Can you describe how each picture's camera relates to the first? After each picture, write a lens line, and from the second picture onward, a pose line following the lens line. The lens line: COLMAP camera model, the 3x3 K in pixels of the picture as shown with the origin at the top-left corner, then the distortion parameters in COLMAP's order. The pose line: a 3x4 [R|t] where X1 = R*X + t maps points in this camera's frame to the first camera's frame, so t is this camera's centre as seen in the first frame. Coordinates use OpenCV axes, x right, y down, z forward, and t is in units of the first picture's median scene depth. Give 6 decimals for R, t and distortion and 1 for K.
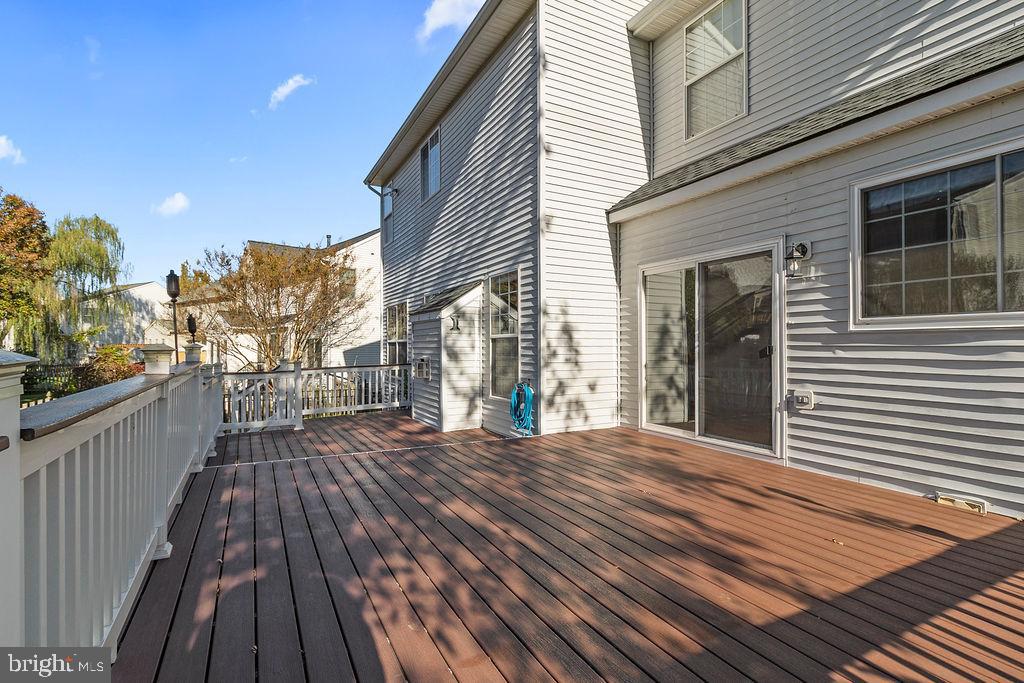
lens RADIAL K [[496.7, 0, 512.5], [0, 496.7, 346.6], [0, 0, 1]] dist [-0.001285, -0.000303]
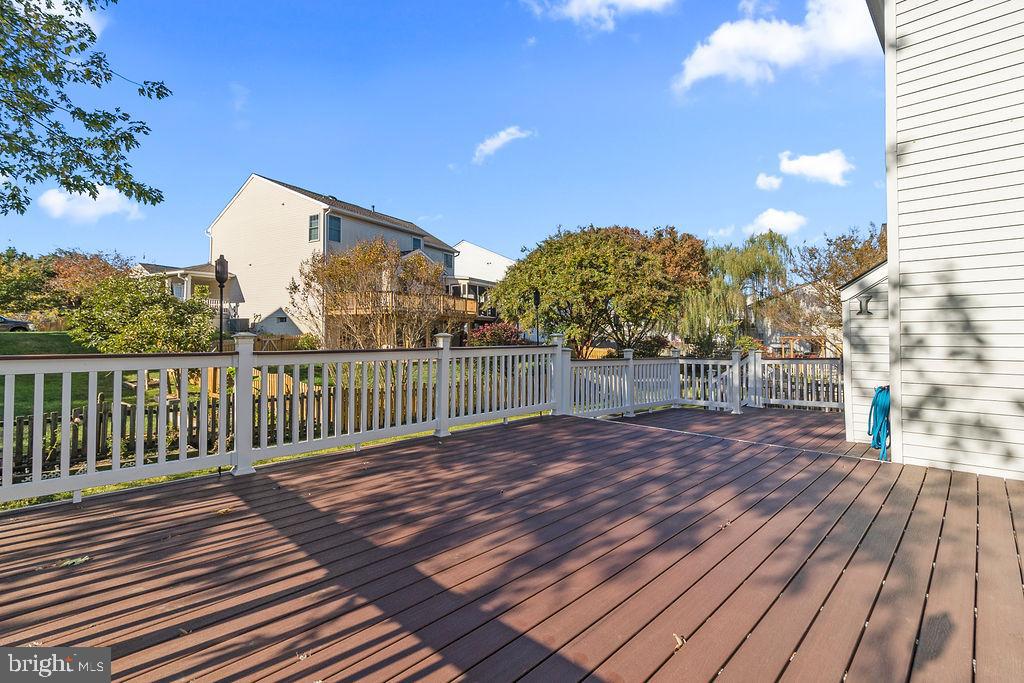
lens RADIAL K [[477.7, 0, 512.0], [0, 477.7, 341.5], [0, 0, 1]] dist [-0.002086, 0.000403]
pose [[0.303191, 0.008332, -0.952893, 0.518118], [-0.002591, 0.999965, 0.007919, 0.006545], [0.952926, 0.000068, 0.303202, 0.278341]]
